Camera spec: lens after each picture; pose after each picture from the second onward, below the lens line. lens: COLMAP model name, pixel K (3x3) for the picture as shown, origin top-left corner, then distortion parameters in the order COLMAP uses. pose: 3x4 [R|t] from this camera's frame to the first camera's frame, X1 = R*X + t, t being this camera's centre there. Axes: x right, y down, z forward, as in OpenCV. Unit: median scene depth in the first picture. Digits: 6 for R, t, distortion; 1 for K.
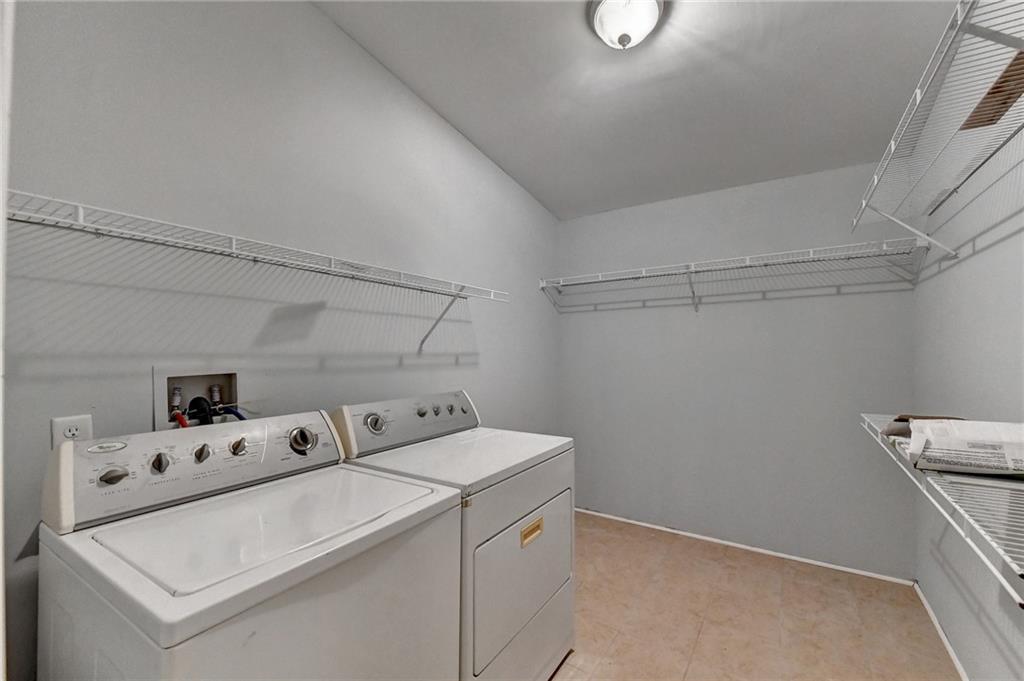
lens RADIAL K [[424.0, 0, 501.5], [0, 424.0, 344.7], [0, 0, 1]] dist [-0.007295, -0.001871]
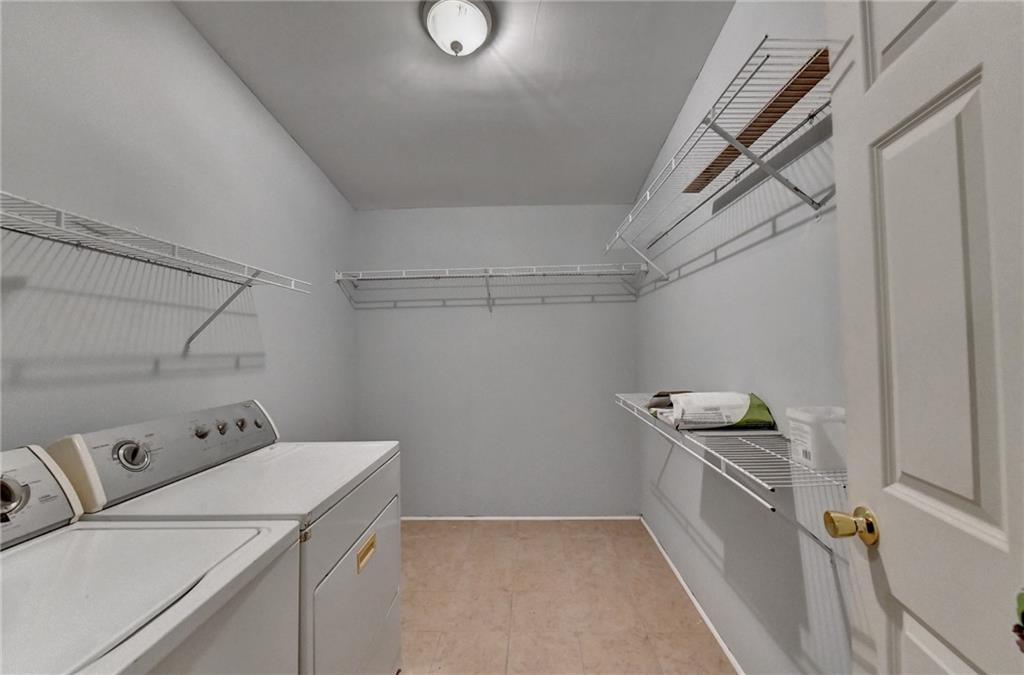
lens RADIAL K [[424.0, 0, 517.8], [0, 424.0, 331.8], [0, 0, 1]] dist [-0.007295, -0.001871]
pose [[0.843717, 0.008474, 0.536721, -0.115746], [0.006192, 0.999655, -0.025516, 0.002712], [-0.536753, 0.024852, 0.843374, 0.055736]]
